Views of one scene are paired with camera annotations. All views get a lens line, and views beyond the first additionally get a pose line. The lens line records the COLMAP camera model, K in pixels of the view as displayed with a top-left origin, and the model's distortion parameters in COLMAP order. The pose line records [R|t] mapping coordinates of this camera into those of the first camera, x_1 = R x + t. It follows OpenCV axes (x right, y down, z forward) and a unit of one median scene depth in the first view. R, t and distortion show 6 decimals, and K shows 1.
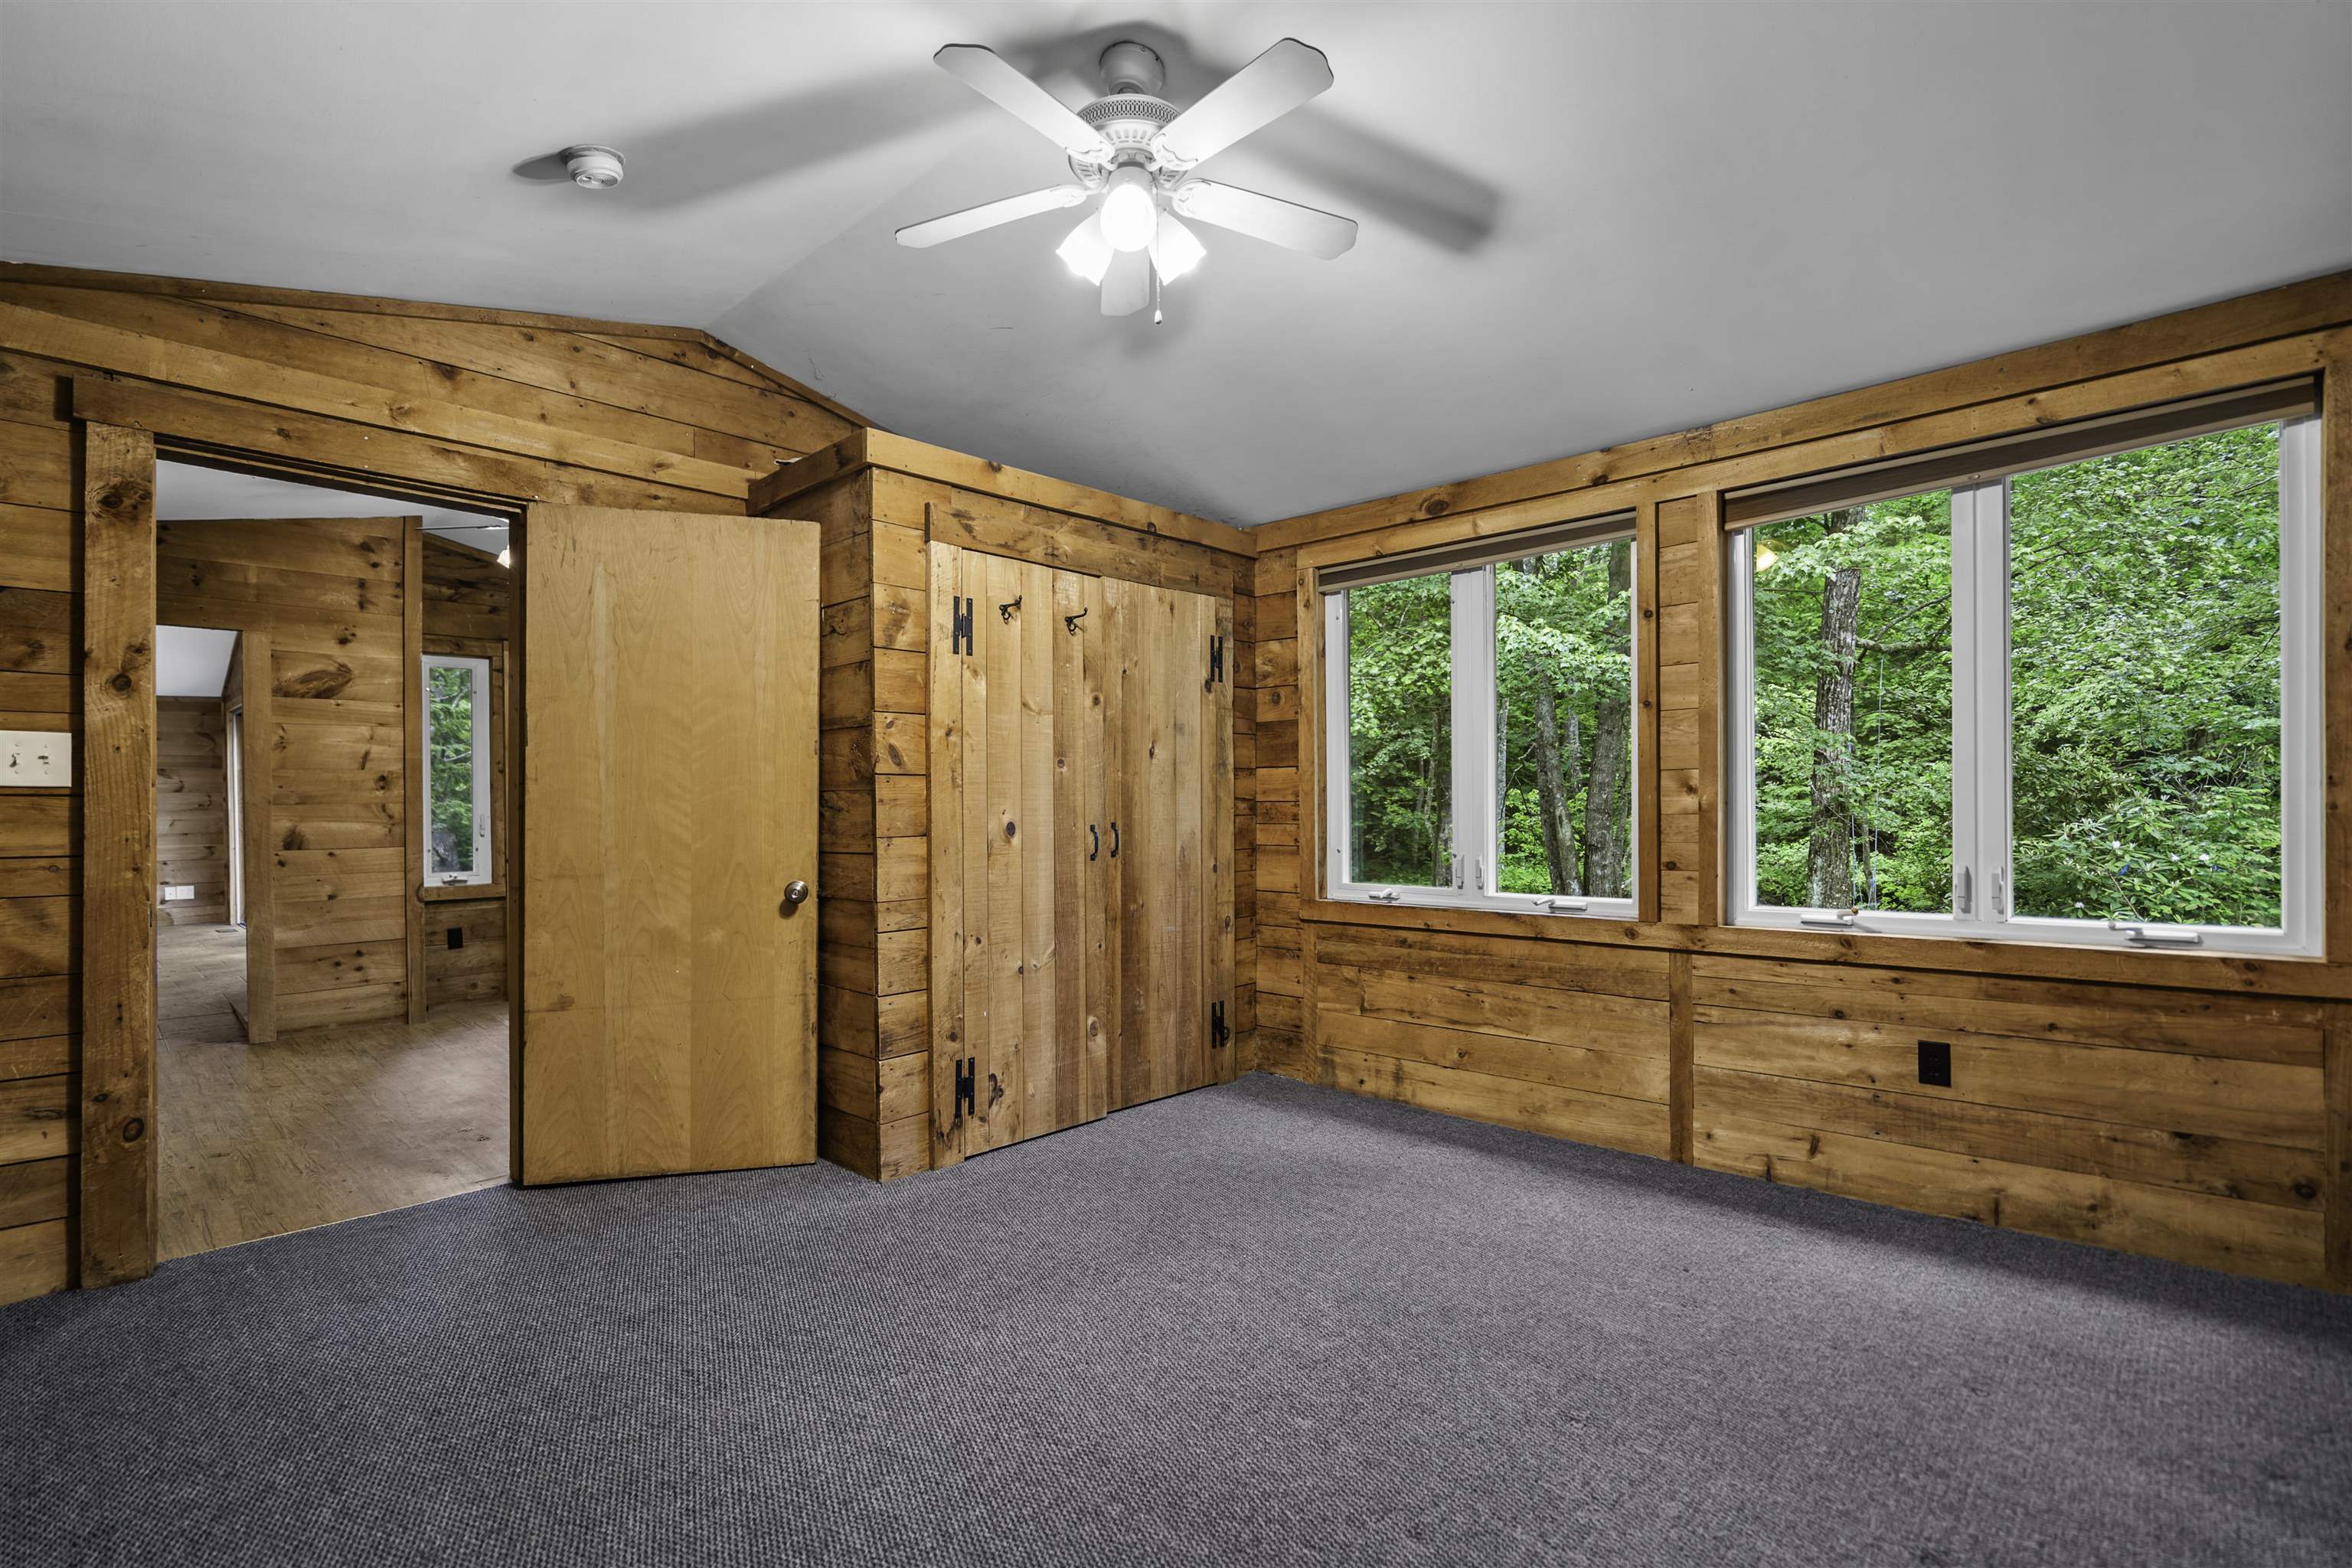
lens RADIAL K [[1101.2, 0, 1178.9], [0, 1101.2, 793.1], [0, 0, 1]] dist [0.005437, 0.001271]
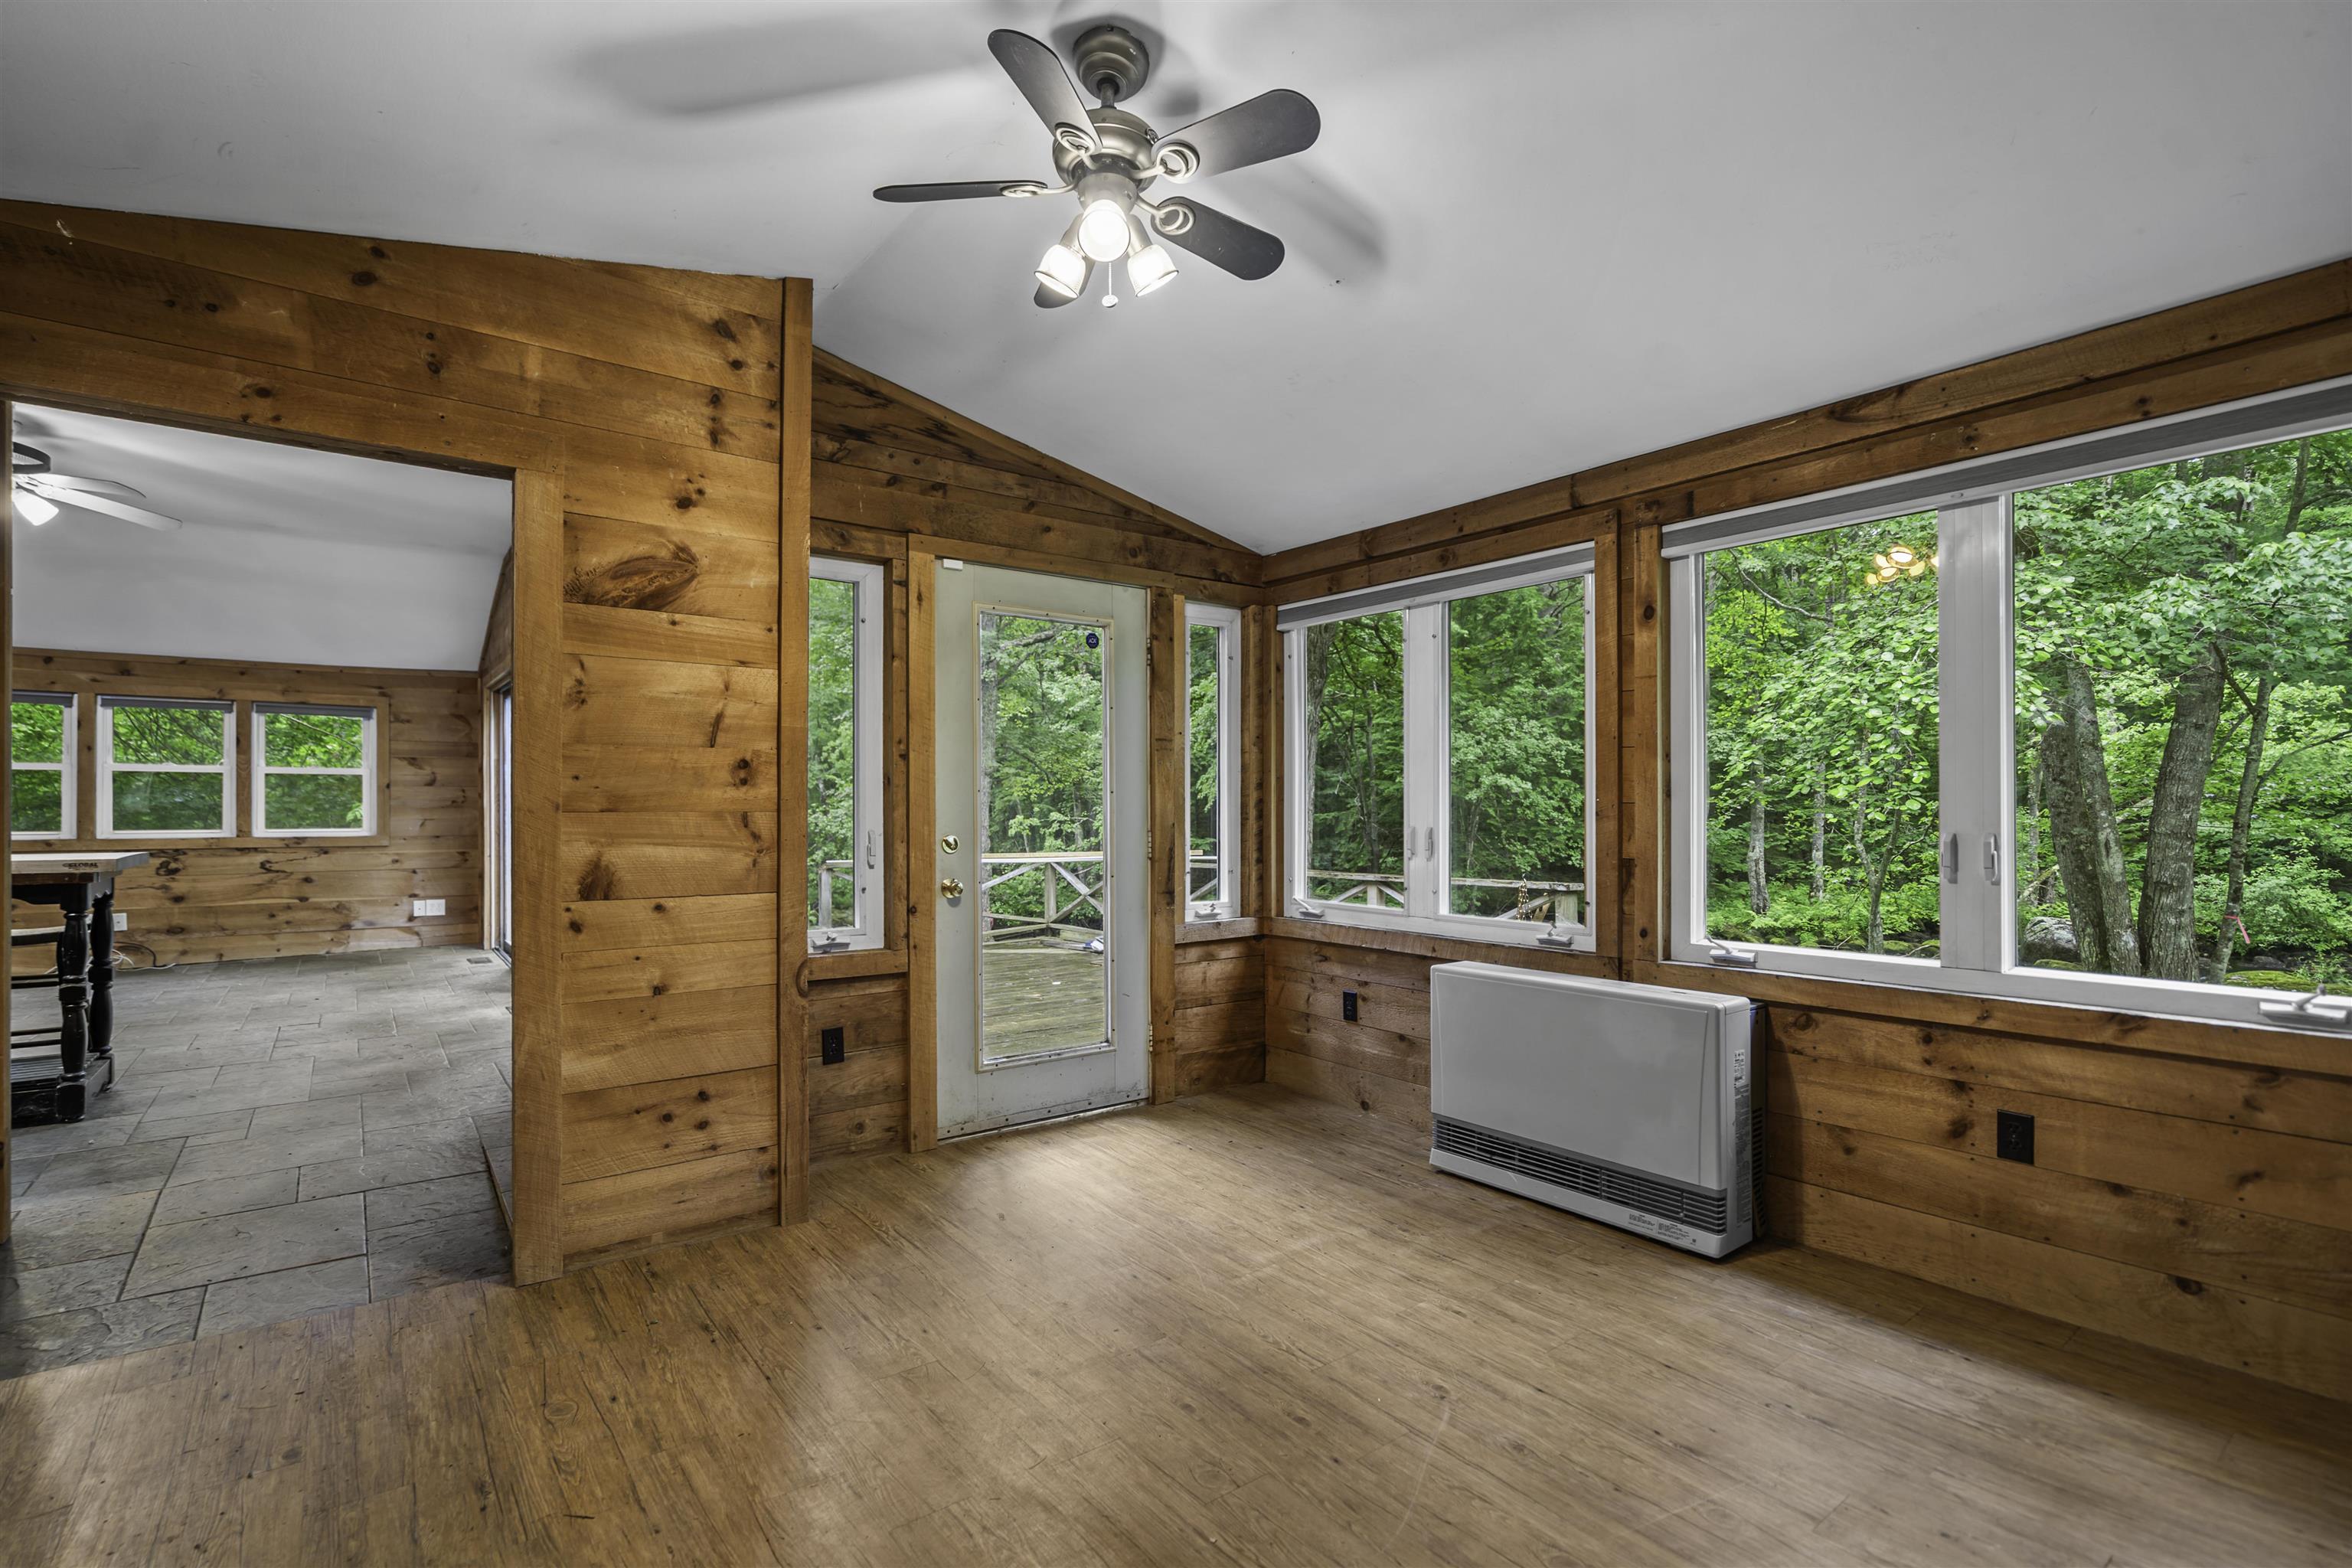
lens RADIAL K [[1101.2, 0, 1177.8], [0, 1101.2, 796.2], [0, 0, 1]] dist [0.005437, 0.001271]
pose [[0.988974, 0.013685, -0.147453, -0.432816], [-0.013950, 0.999902, -0.000762, -0.000295], [0.147428, 0.002811, 0.989069, 0.502386]]
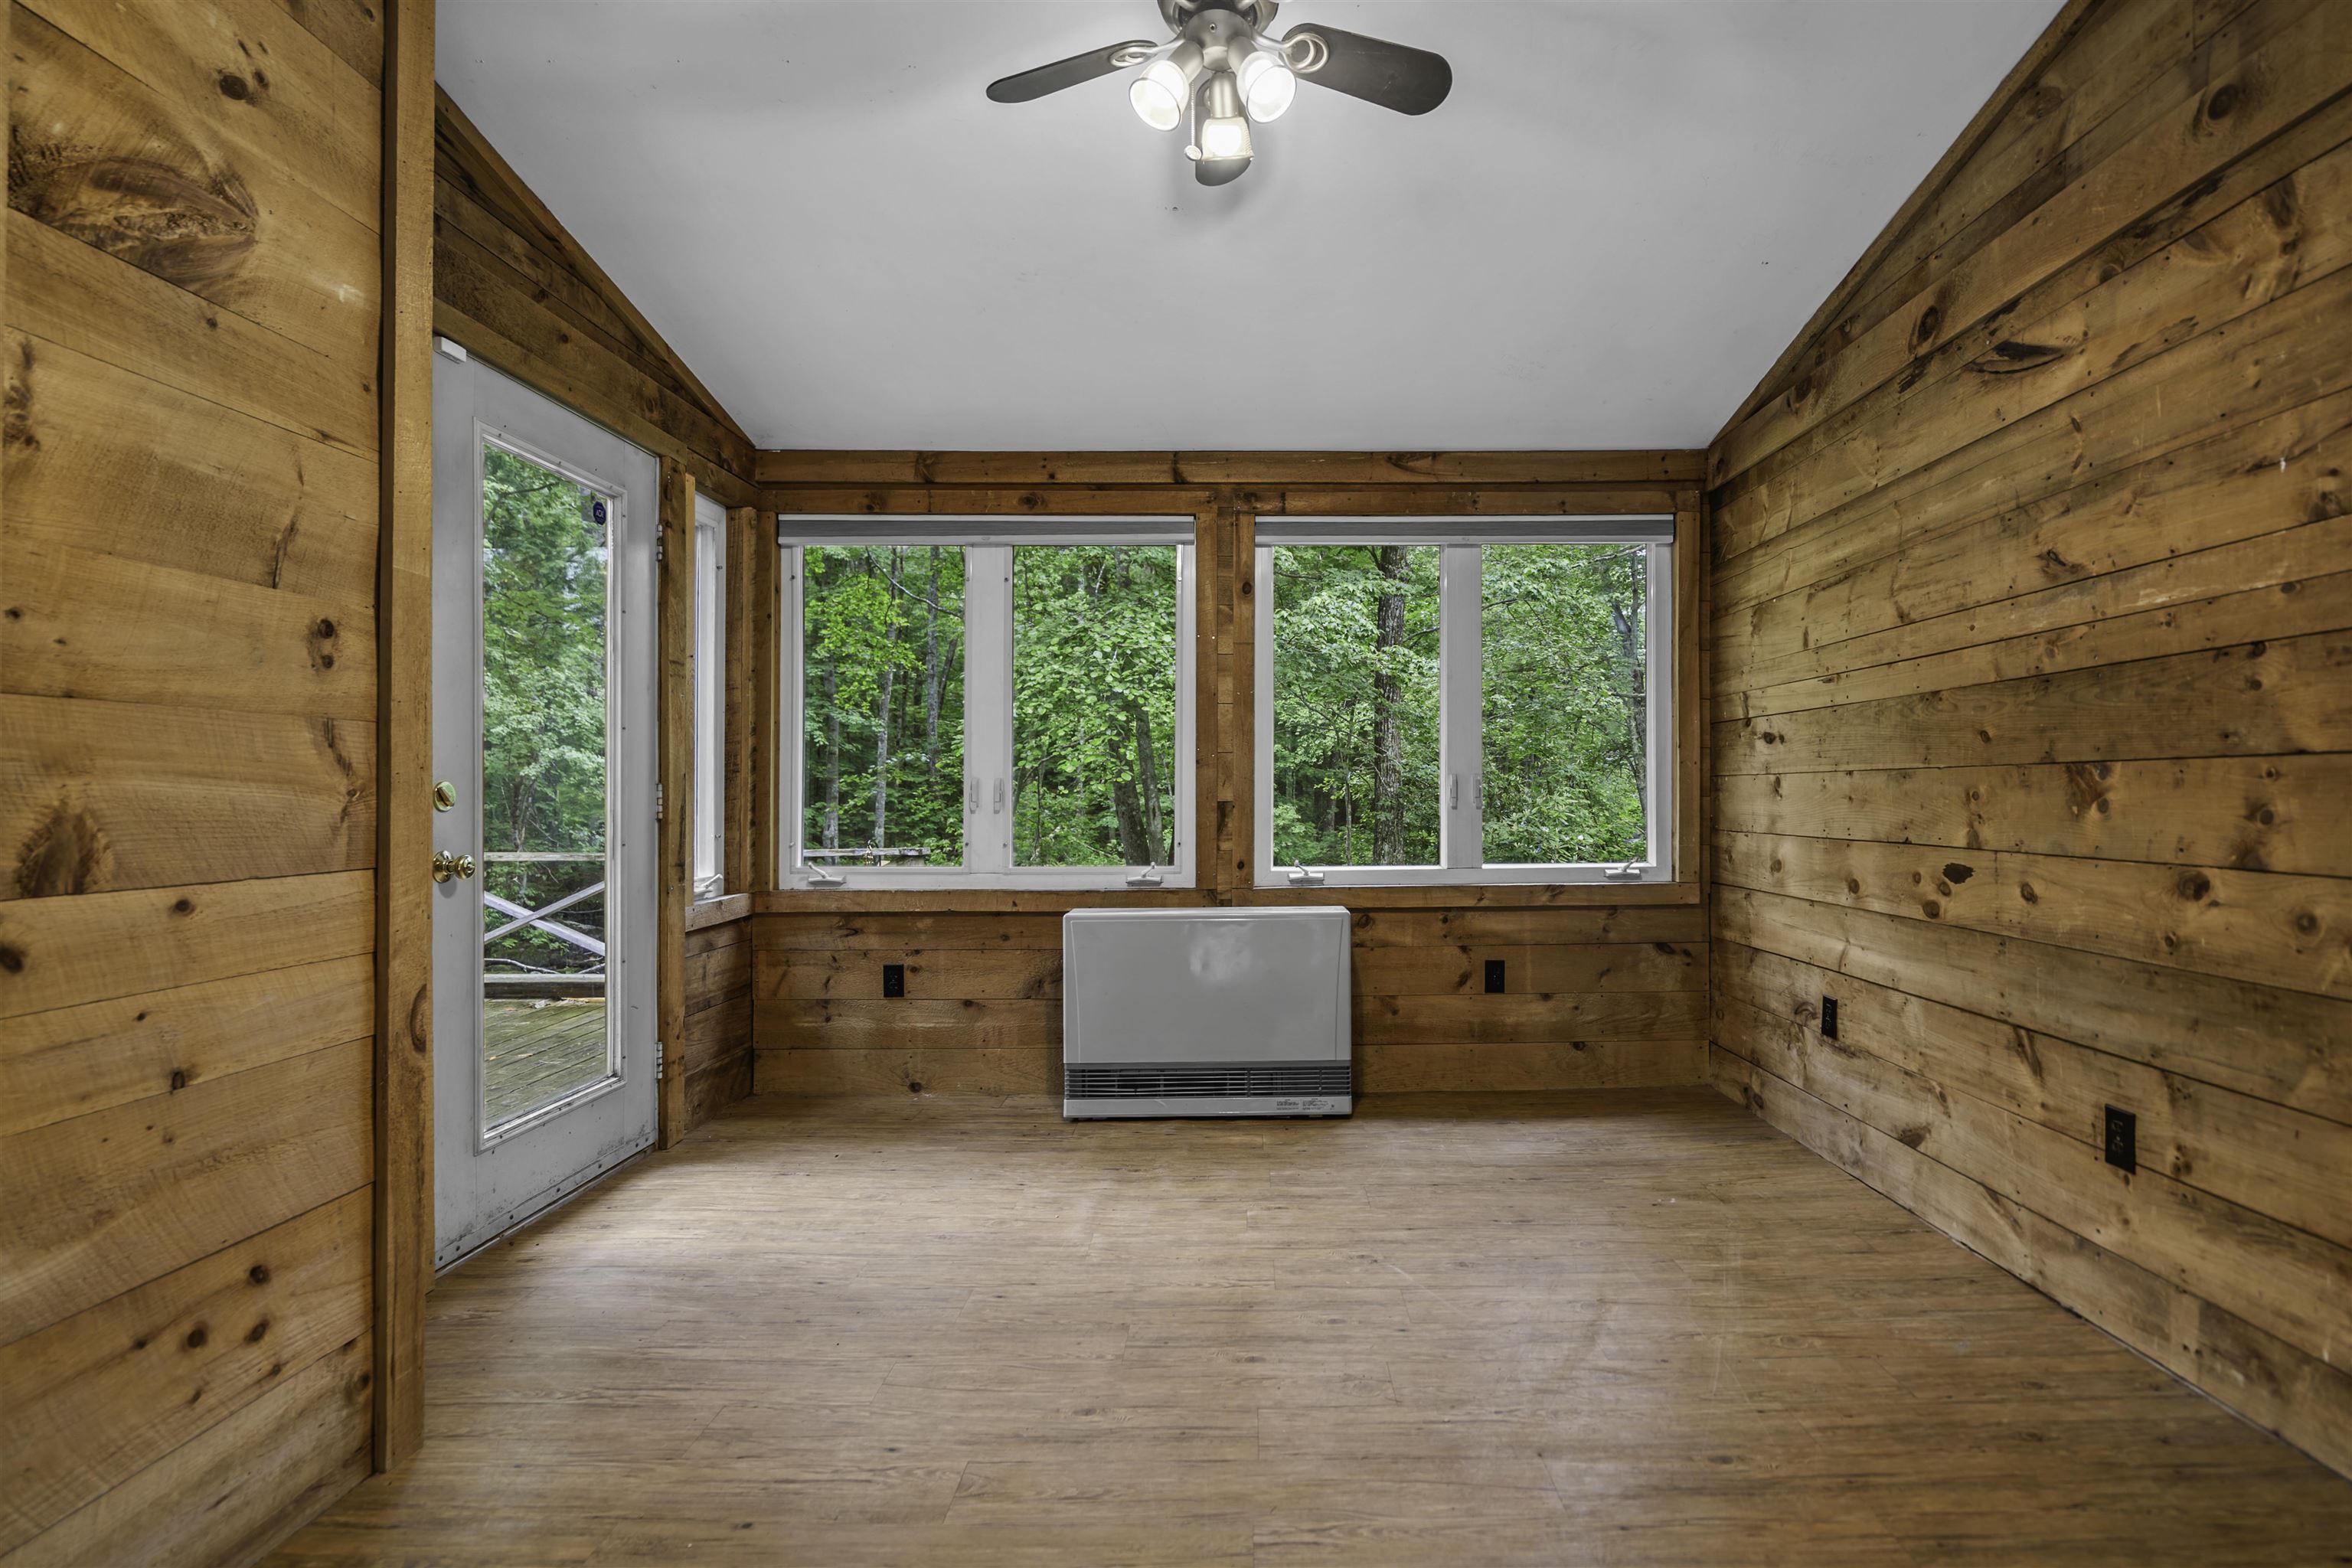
lens RADIAL K [[1101.2, 0, 1313.8], [0, 1101.2, 779.6], [0, 0, 1]] dist [0.005437, 0.001271]
pose [[0.699789, 0.017681, 0.714131, -0.739563], [-0.010902, 0.999842, -0.014071, 0.026337], [-0.714267, 0.002062, 0.699871, 0.616918]]
